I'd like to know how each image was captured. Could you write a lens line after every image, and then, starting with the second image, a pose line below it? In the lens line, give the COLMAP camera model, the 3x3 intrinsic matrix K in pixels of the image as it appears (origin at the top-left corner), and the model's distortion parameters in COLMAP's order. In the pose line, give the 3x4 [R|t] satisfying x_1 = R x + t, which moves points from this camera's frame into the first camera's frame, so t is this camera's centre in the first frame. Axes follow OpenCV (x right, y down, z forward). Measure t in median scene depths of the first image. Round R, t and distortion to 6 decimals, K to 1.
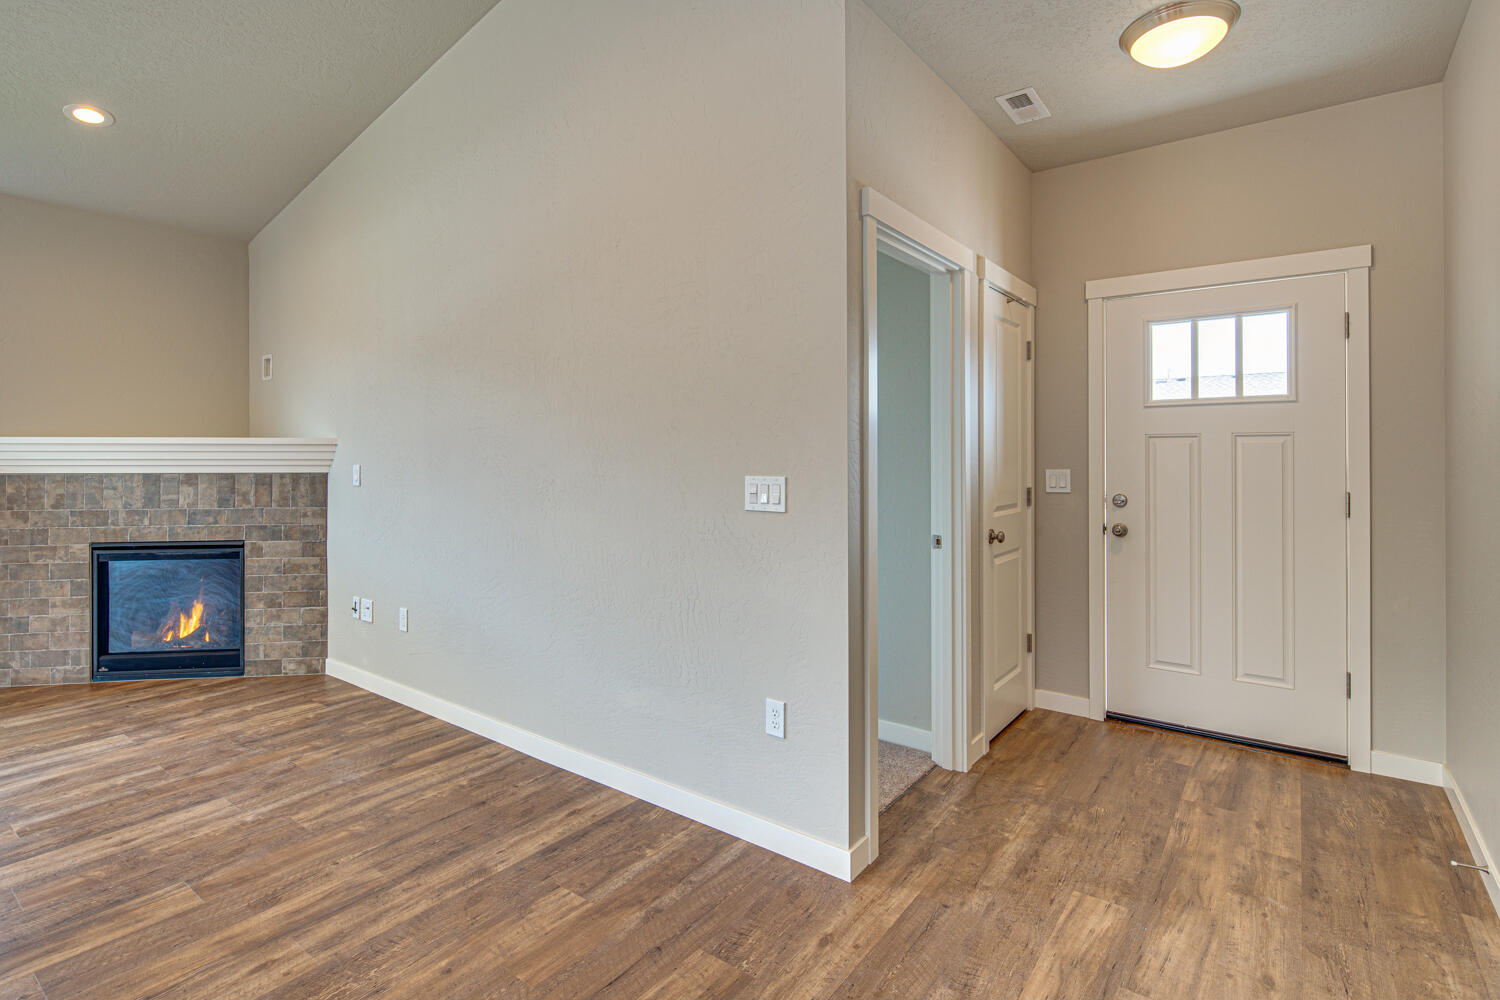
lens RADIAL K [[736.9, 0, 732.0], [0, 736.9, 452.9], [0, 0, 1]] dist [0.009325, -0.006749]
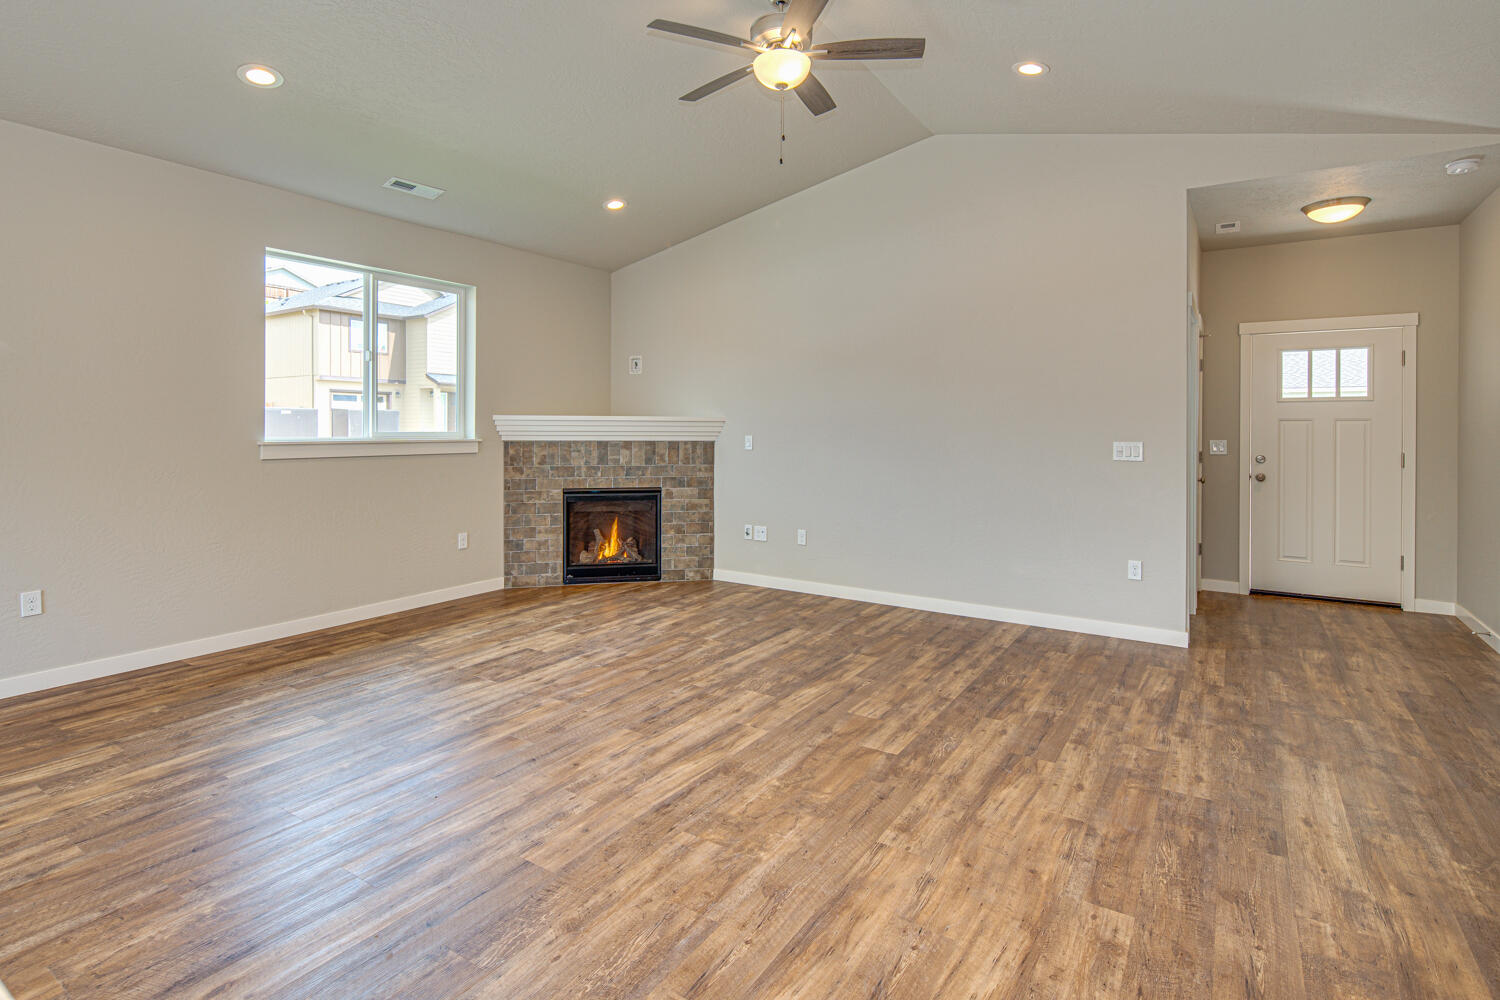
lens RADIAL K [[736.9, 0, 743.6], [0, 736.9, 430.6], [0, 0, 1]] dist [0.009325, -0.006749]
pose [[0.997635, 0.004074, 0.068614, -0.619660], [-0.004493, 0.999972, 0.005956, -0.002297], [-0.068587, -0.006250, 0.997626, -0.468492]]
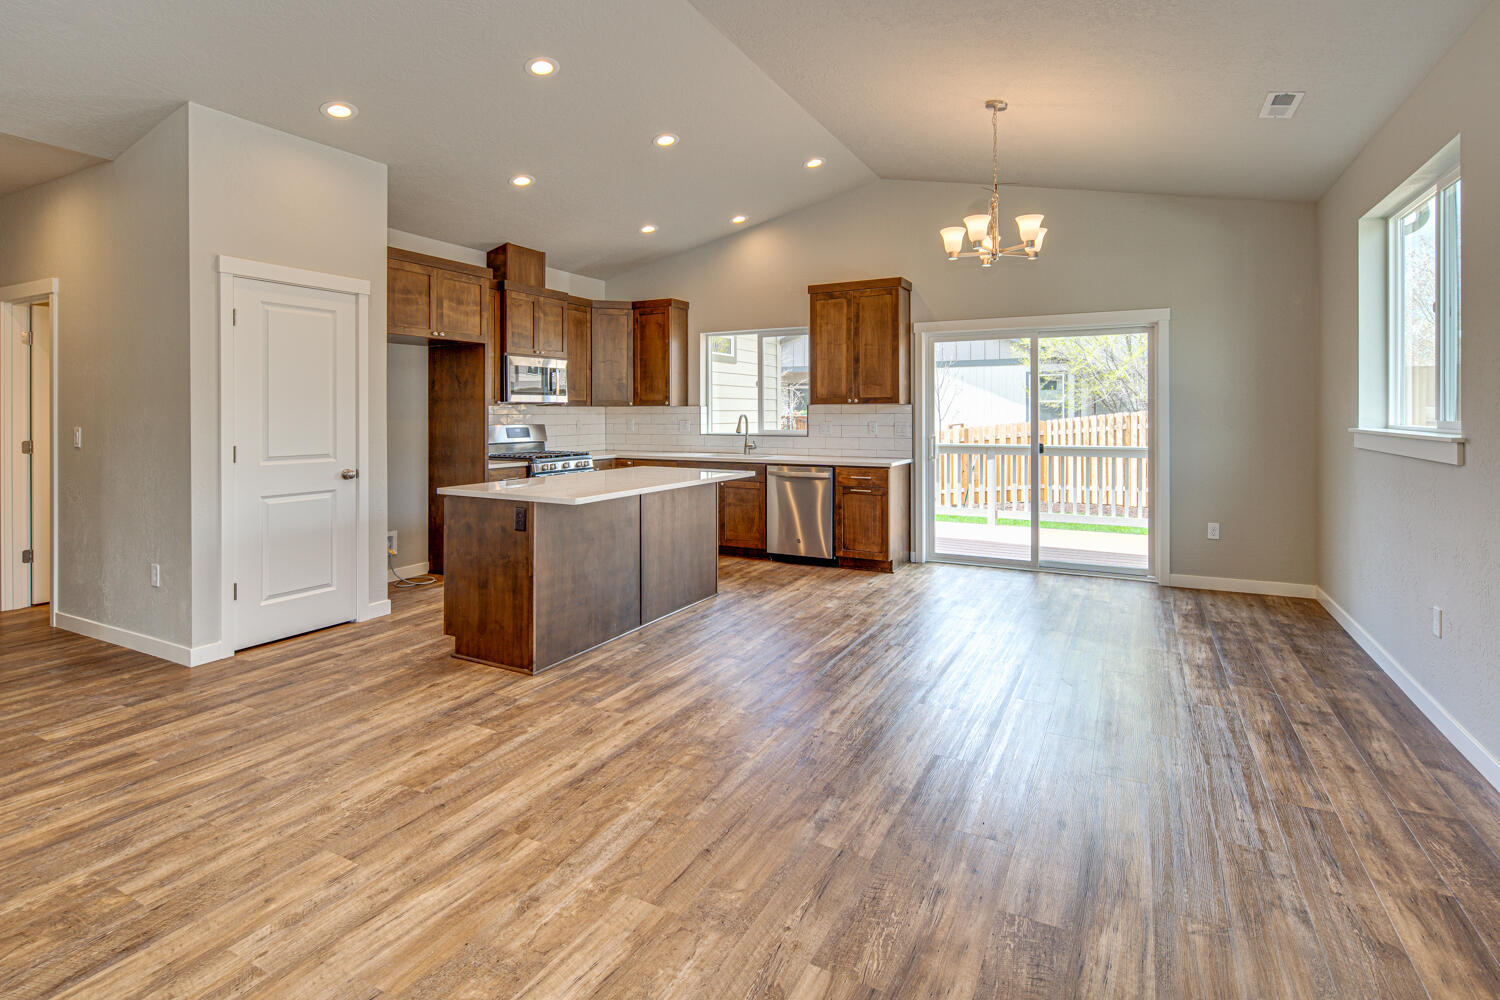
lens RADIAL K [[736.9, 0, 744.5], [0, 736.9, 422.5], [0, 0, 1]] dist [0.009325, -0.006749]
pose [[-0.986590, 0.003014, -0.163188, -0.925117], [0.001422, 0.999950, 0.009877, 0.000681], [0.163209, 0.009513, -0.986546, 0.621265]]
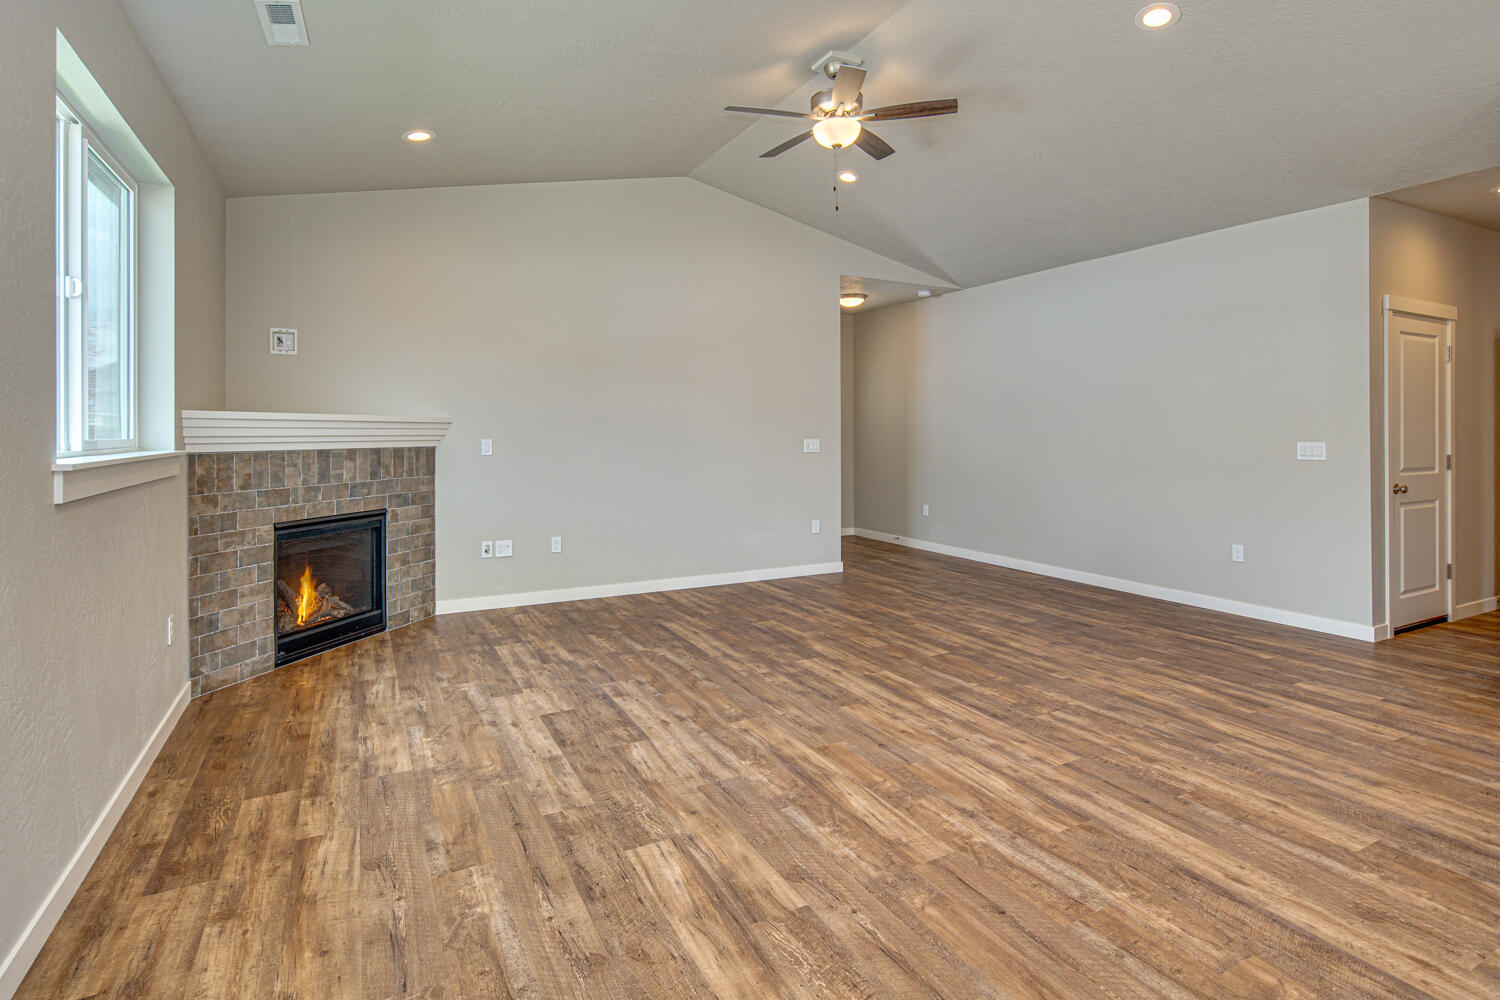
lens RADIAL K [[736.9, 0, 739.2], [0, 736.9, 436.3], [0, 0, 1]] dist [0.009325, -0.006749]
pose [[0.427416, -0.005240, 0.904040, -1.484981], [-0.001646, 0.999977, 0.006575, 0.002049], [-0.904053, -0.004299, 0.427398, 0.050395]]
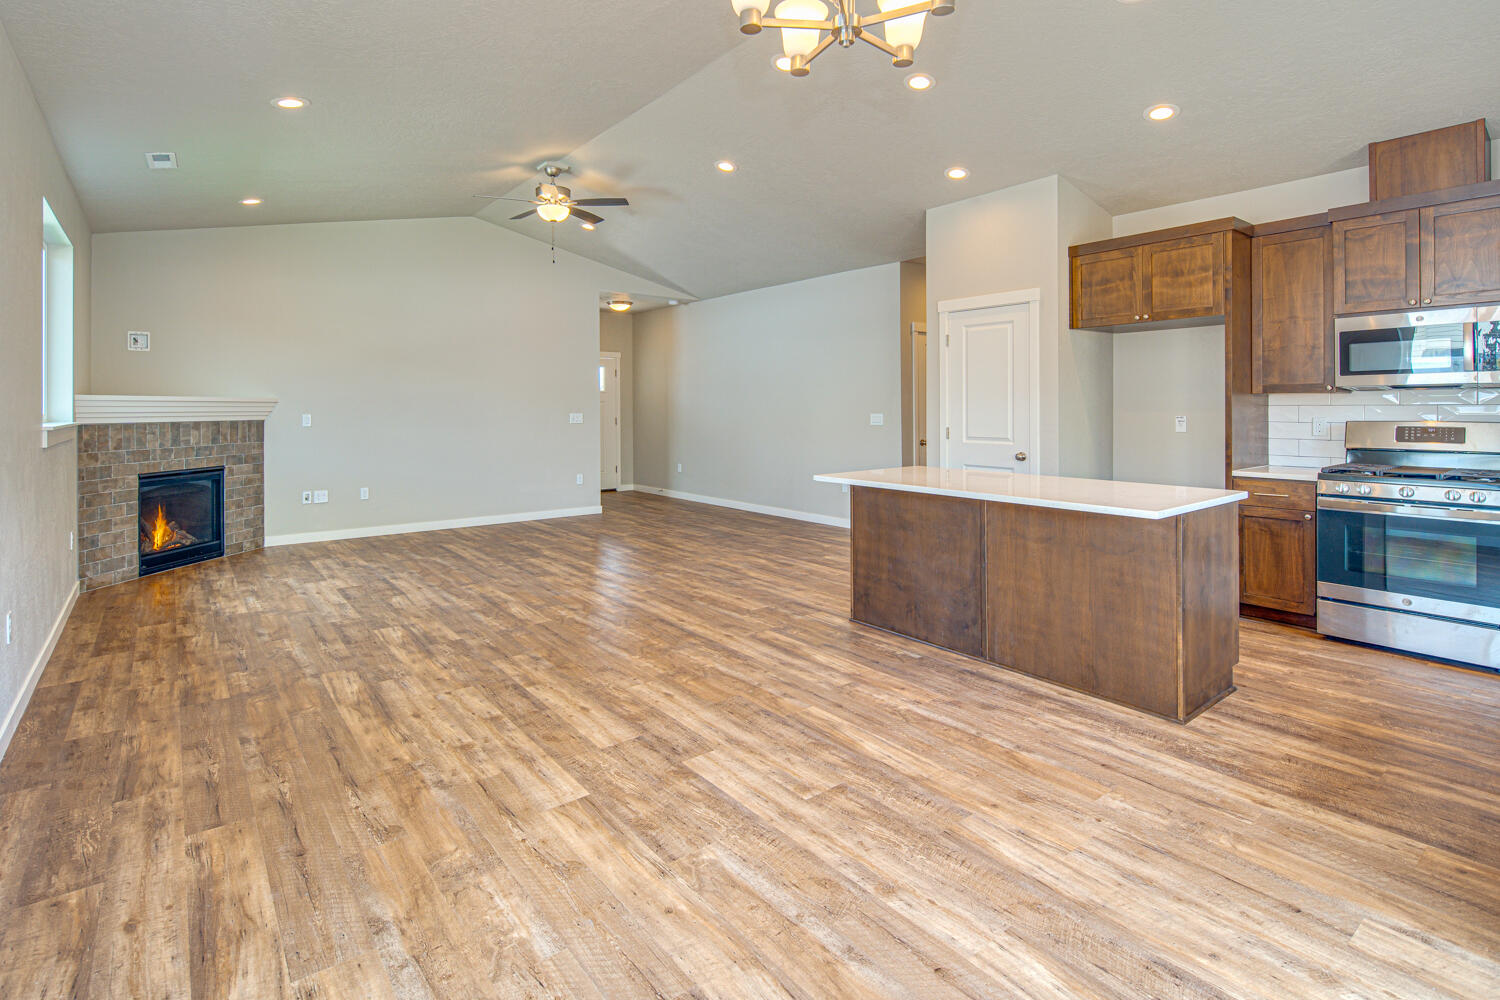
lens RADIAL K [[736.9, 0, 737.1], [0, 736.9, 406.7], [0, 0, 1]] dist [0.009325, -0.006749]
pose [[0.261840, -0.000226, 0.965111, -1.895746], [0.000694, 1.000000, 0.000046, -0.000186], [-0.965111, 0.000658, 0.261840, -0.406205]]
